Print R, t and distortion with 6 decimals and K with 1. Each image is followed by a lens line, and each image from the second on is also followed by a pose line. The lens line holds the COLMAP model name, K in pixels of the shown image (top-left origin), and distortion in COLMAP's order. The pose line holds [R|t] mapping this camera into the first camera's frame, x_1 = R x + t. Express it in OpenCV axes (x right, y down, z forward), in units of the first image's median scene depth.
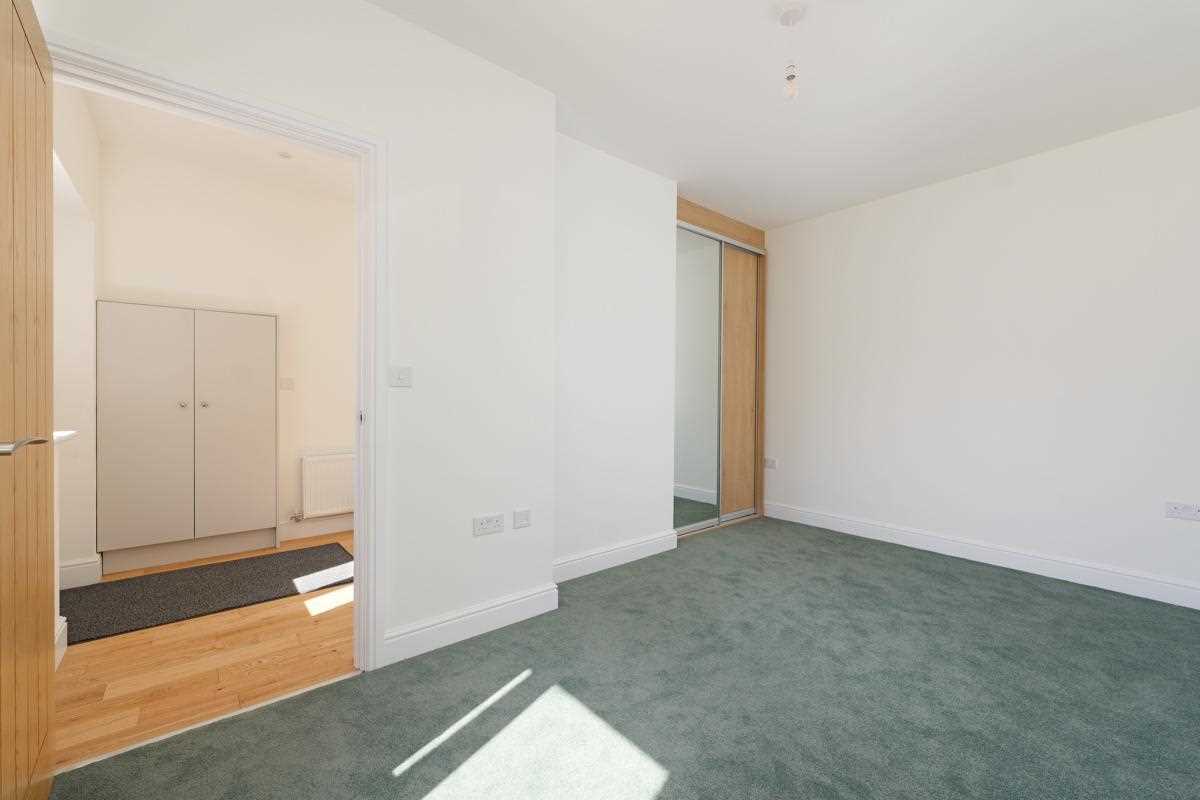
lens RADIAL K [[492.2, 0, 598.6], [0, 492.2, 395.0], [0, 0, 1]] dist [-0.000560, 0.000037]
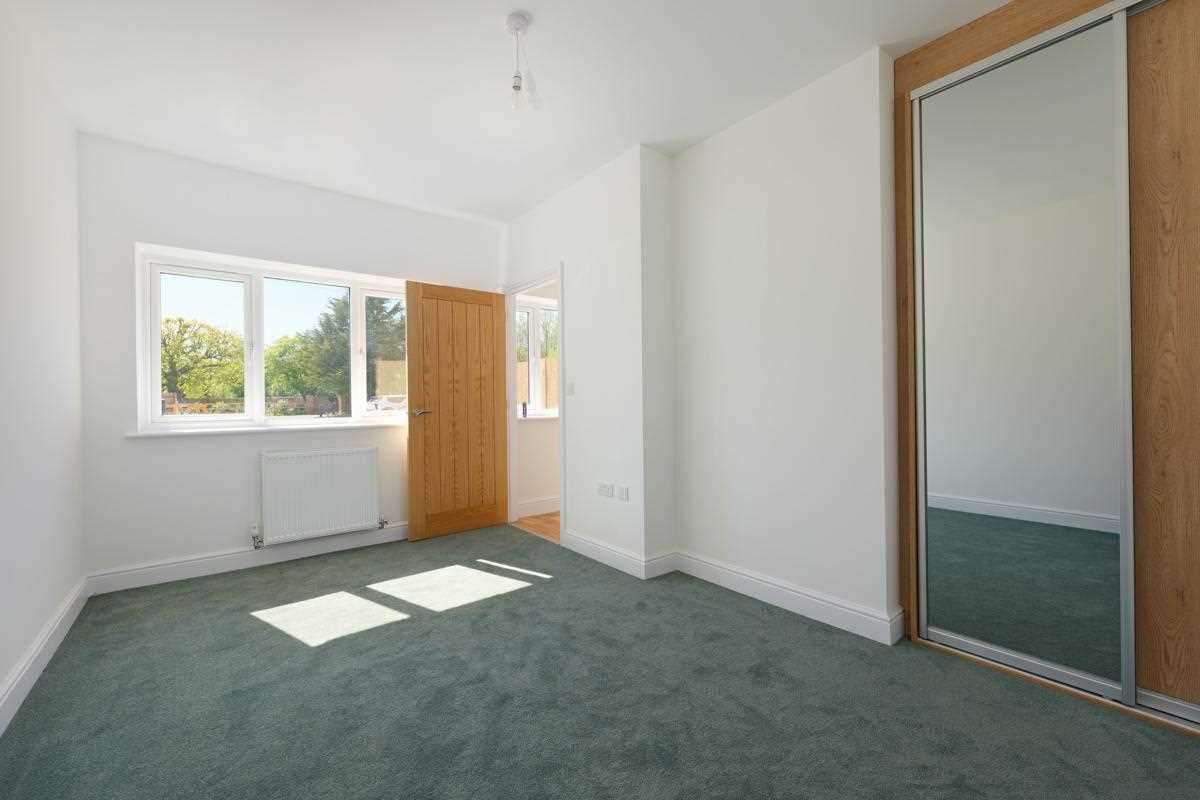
lens RADIAL K [[492.2, 0, 599.6], [0, 492.2, 400.6], [0, 0, 1]] dist [-0.000560, 0.000037]
pose [[-0.021583, 0.001331, -0.999766, 1.254086], [0.000281, 0.999999, 0.001326, 0.004328], [0.999767, -0.000252, -0.021584, 1.054267]]
